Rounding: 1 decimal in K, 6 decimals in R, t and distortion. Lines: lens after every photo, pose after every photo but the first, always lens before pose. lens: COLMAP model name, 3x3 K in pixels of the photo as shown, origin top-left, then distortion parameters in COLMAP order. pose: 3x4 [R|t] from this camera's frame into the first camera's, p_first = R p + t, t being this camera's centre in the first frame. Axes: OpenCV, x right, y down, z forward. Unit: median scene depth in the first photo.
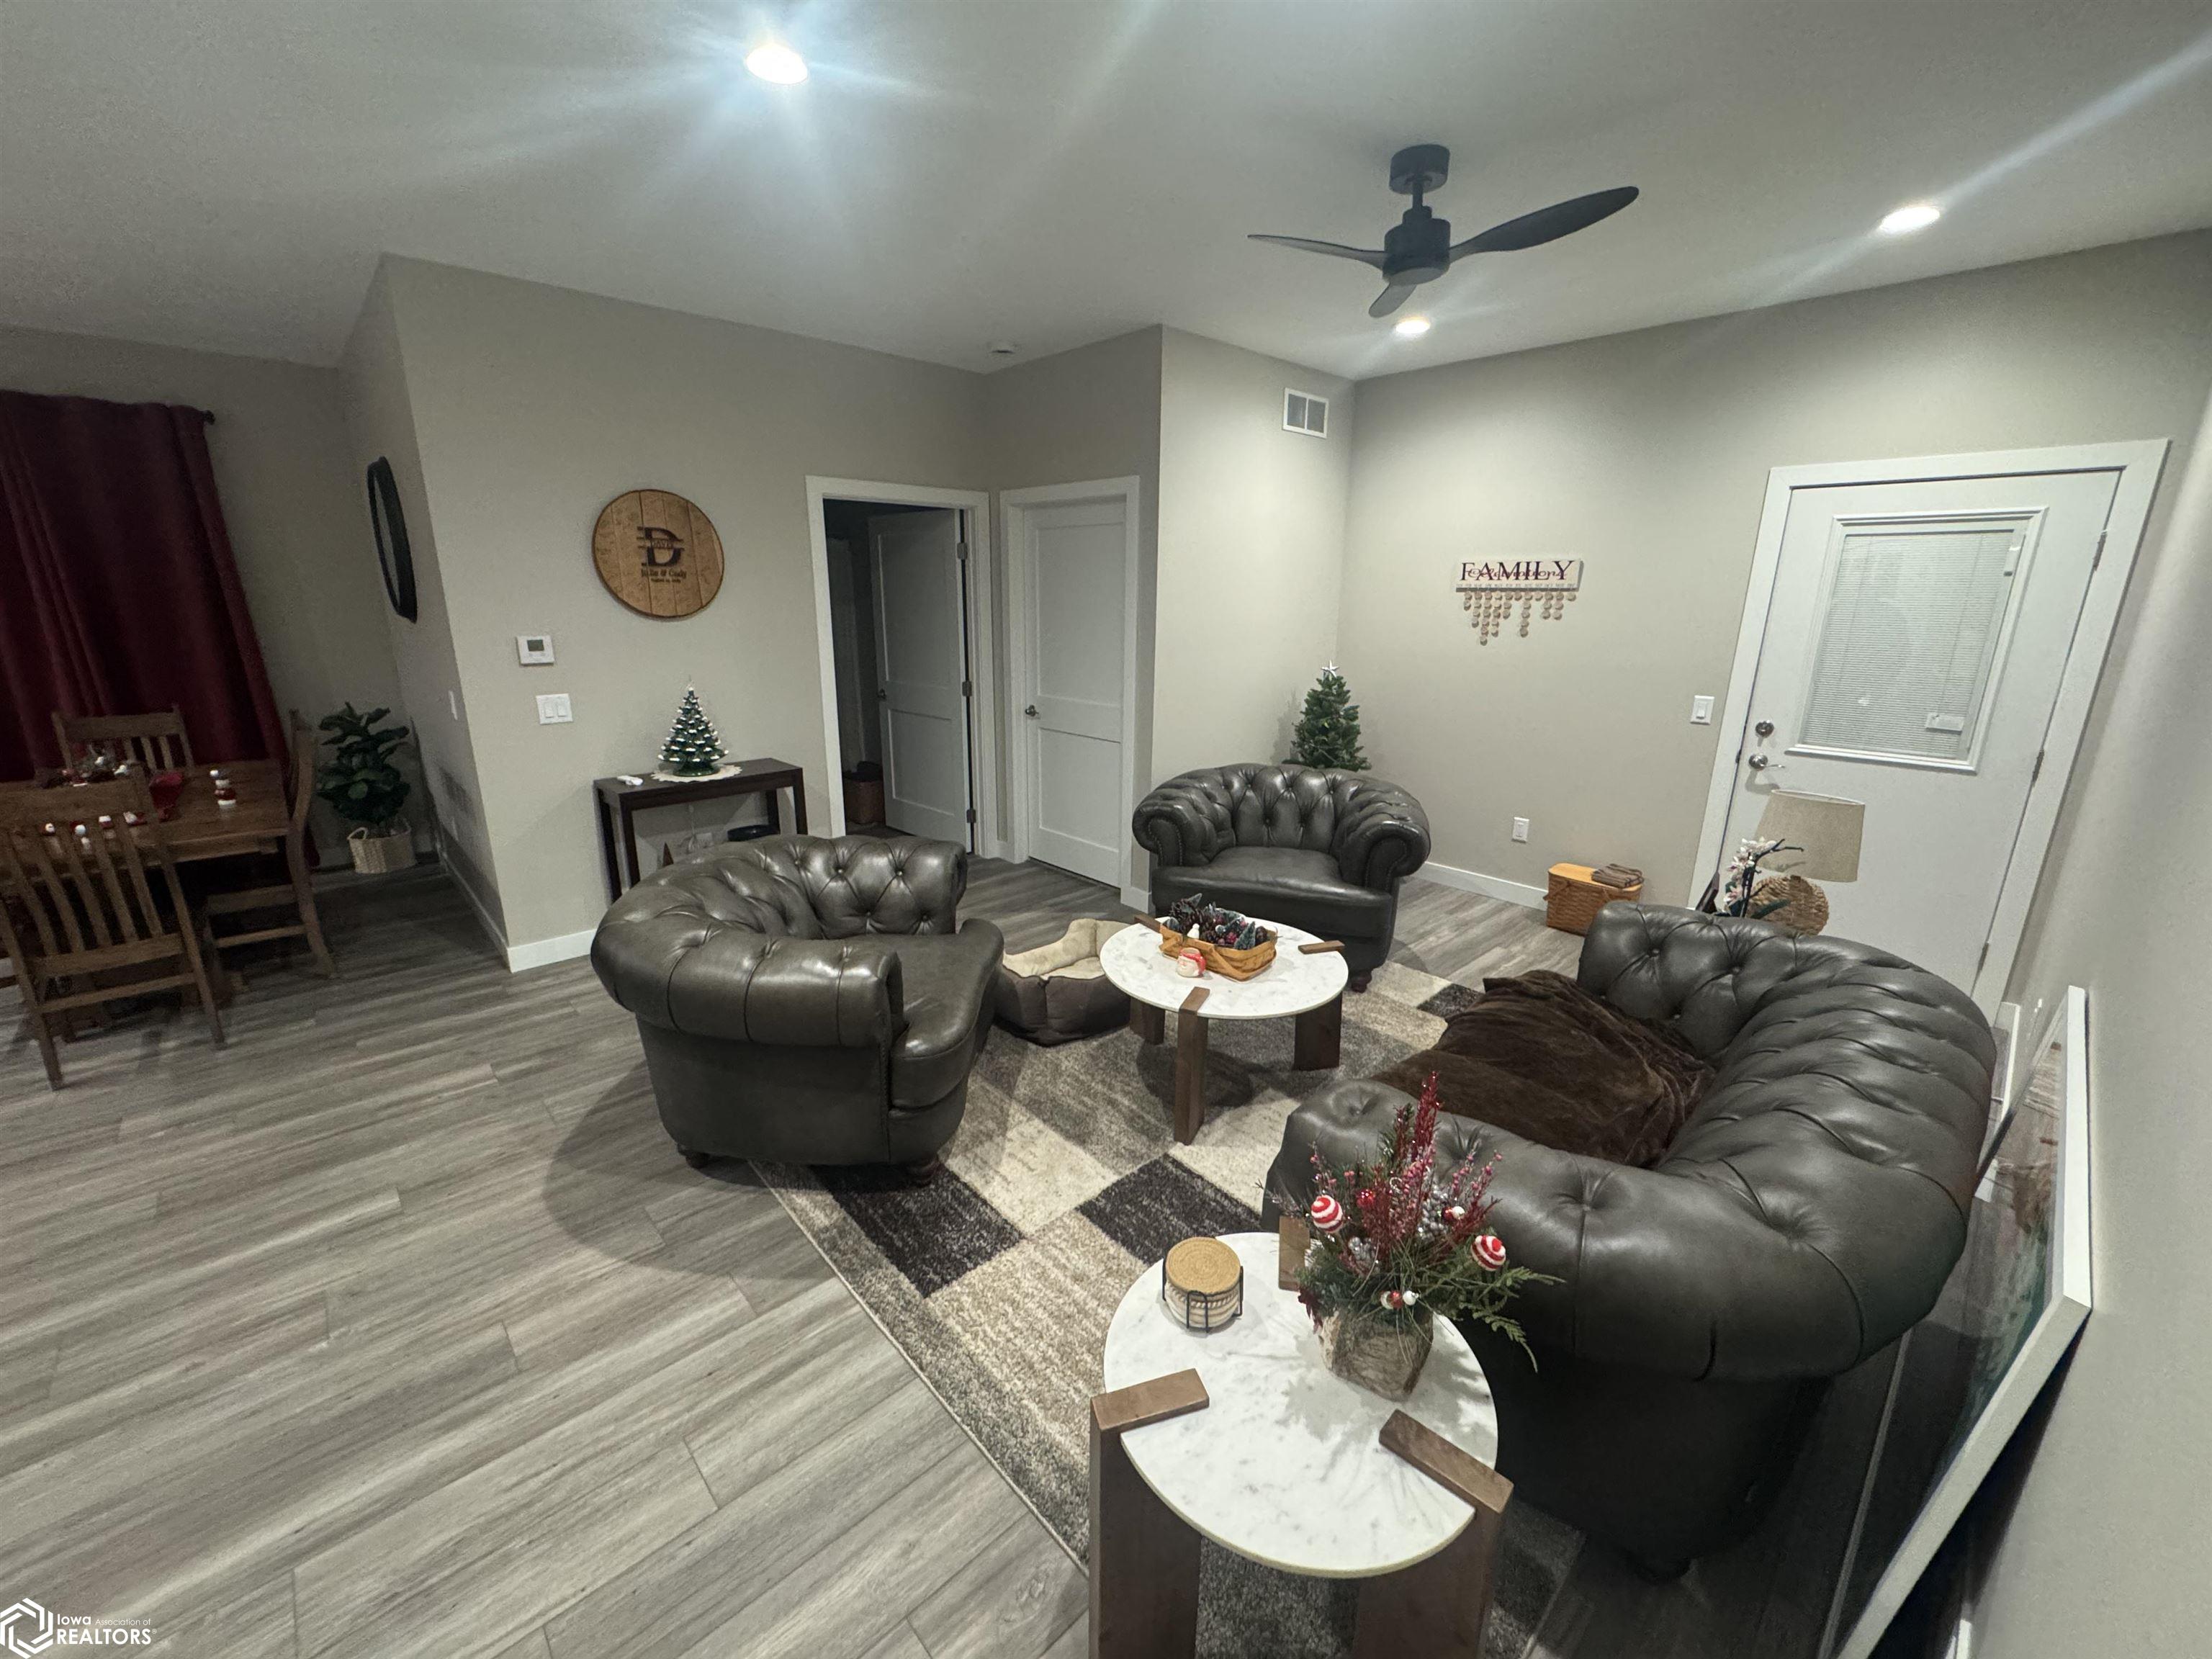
lens RADIAL K [[880.4, 0, 1107.8], [0, 880.4, 829.9], [0, 0, 1]] dist [-0.003036, 0.000017]
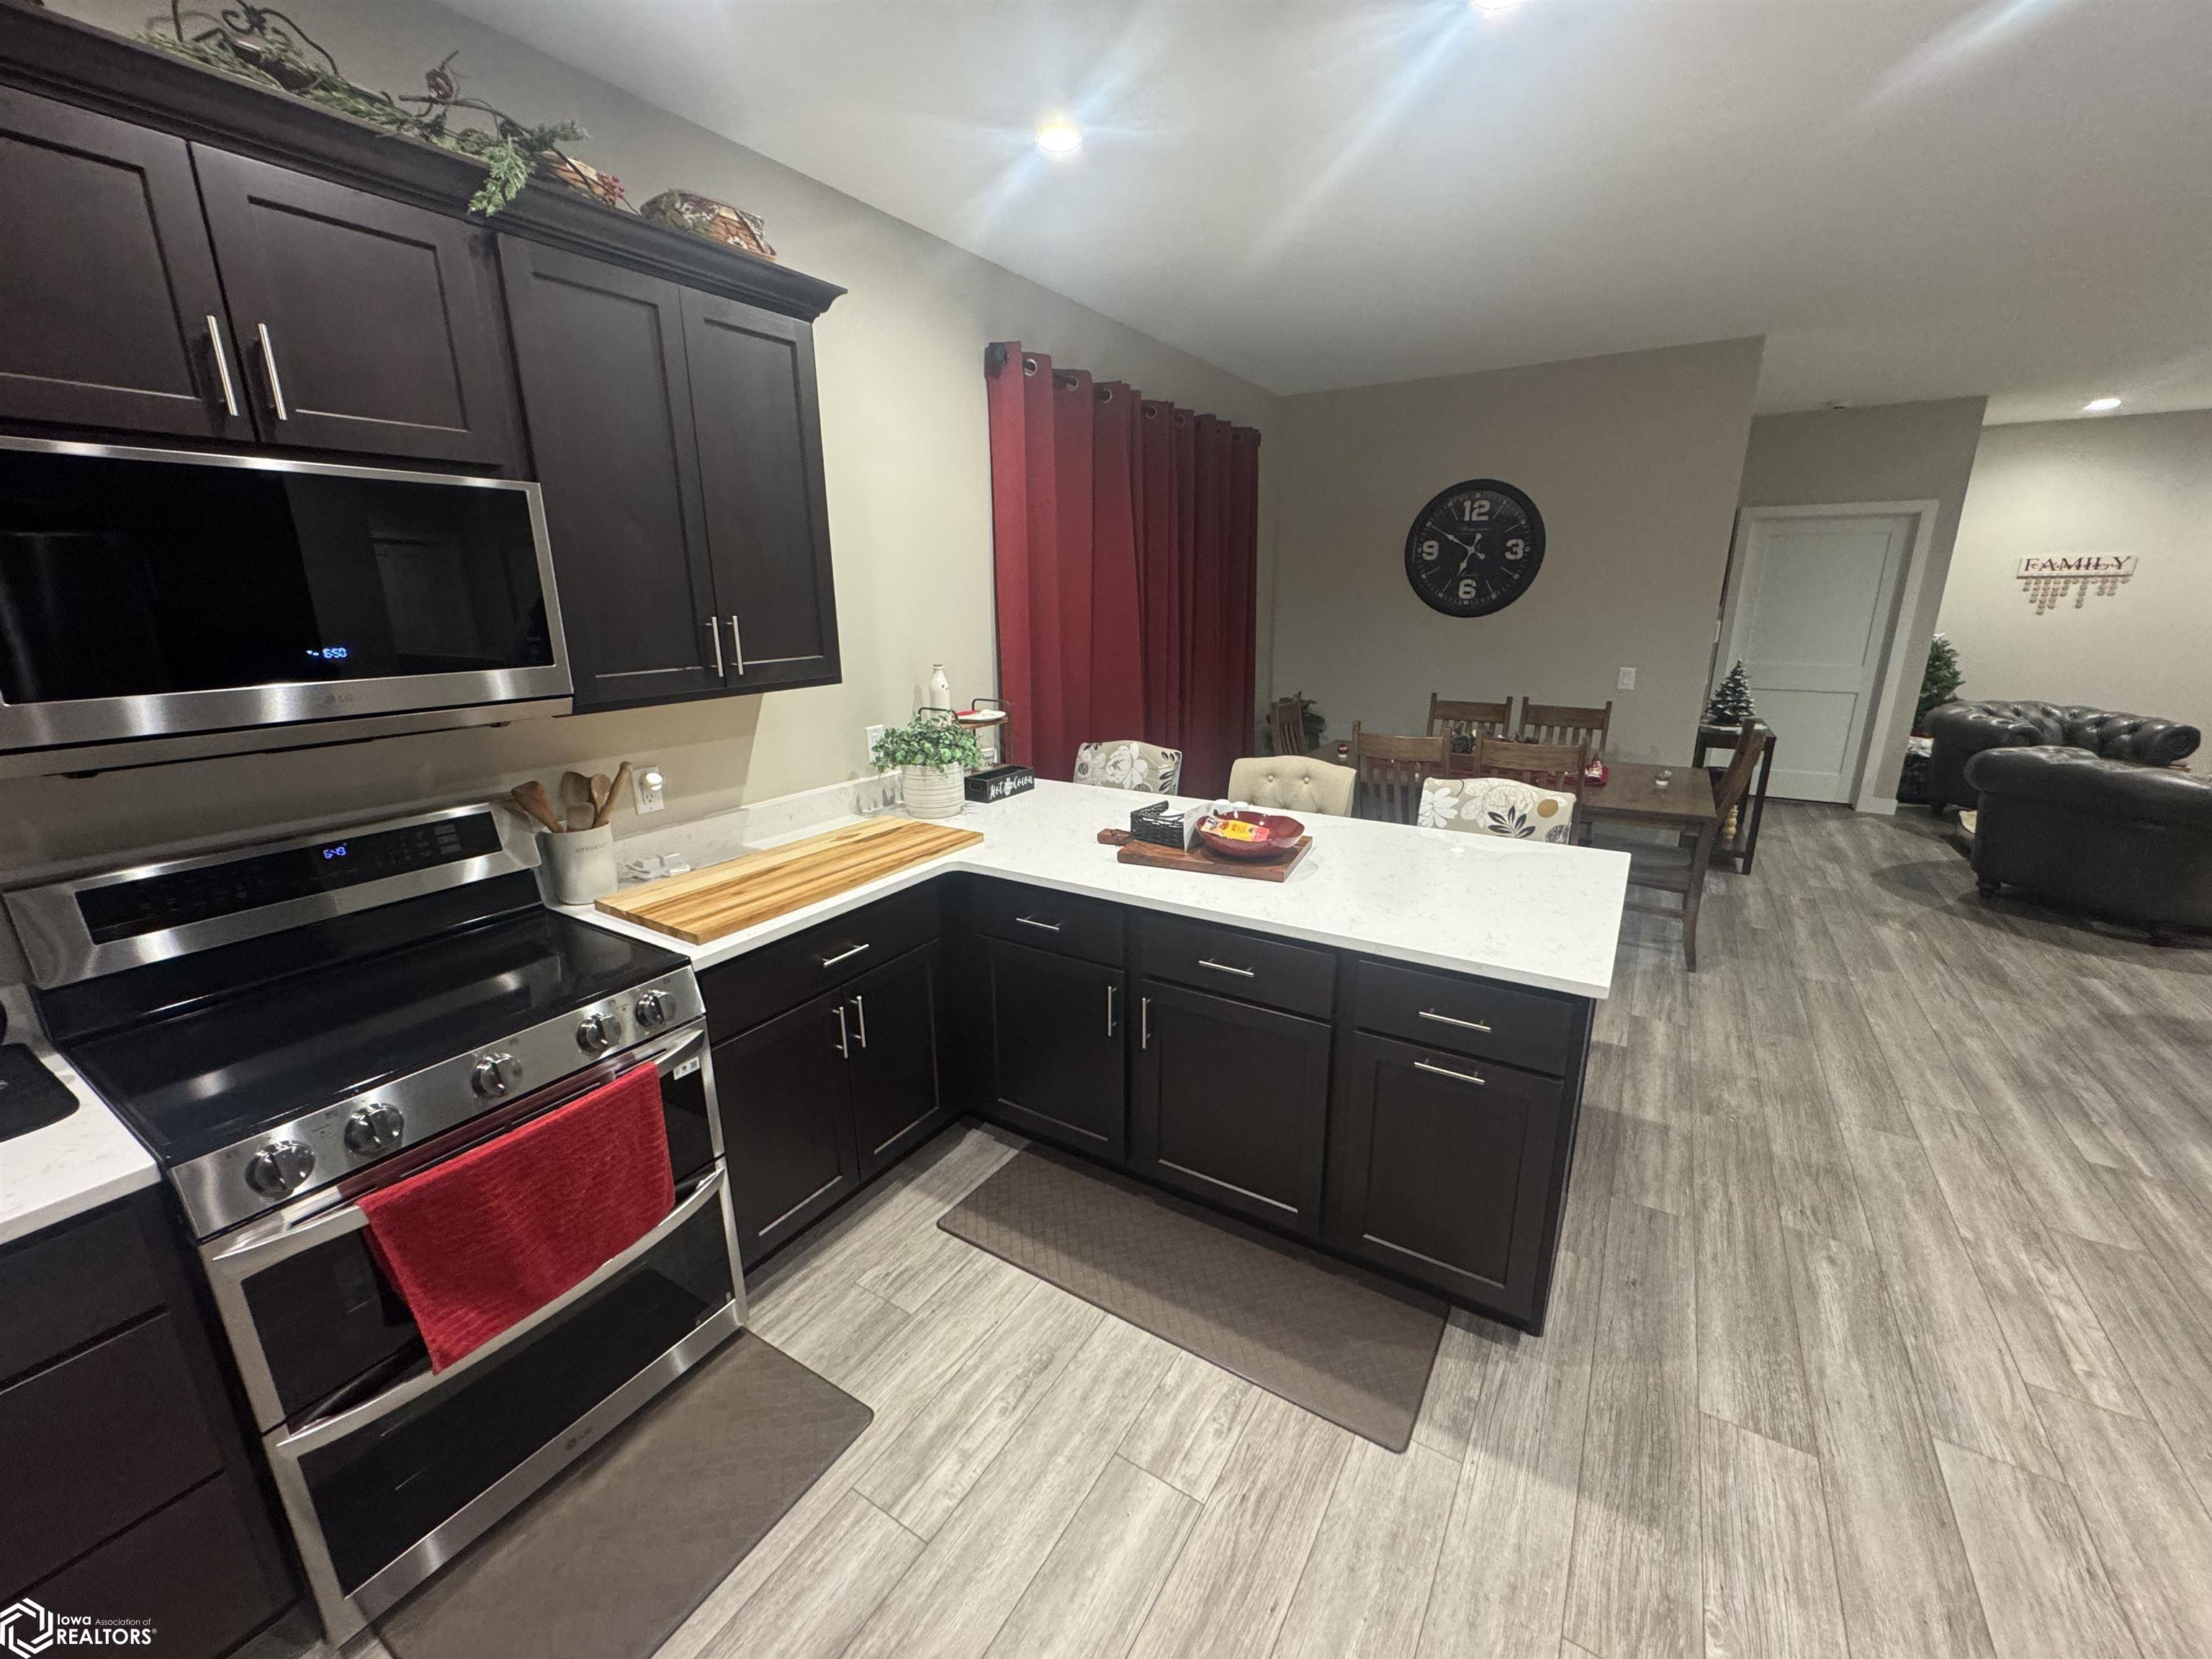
lens RADIAL K [[880.4, 0, 1105.5], [0, 880.4, 827.8], [0, 0, 1]] dist [-0.003036, 0.000017]
pose [[0.966843, -0.084532, 0.240974, -1.782938], [0.084986, 0.996346, 0.008527, -0.002299], [-0.240814, 0.012235, 0.970494, -0.046339]]
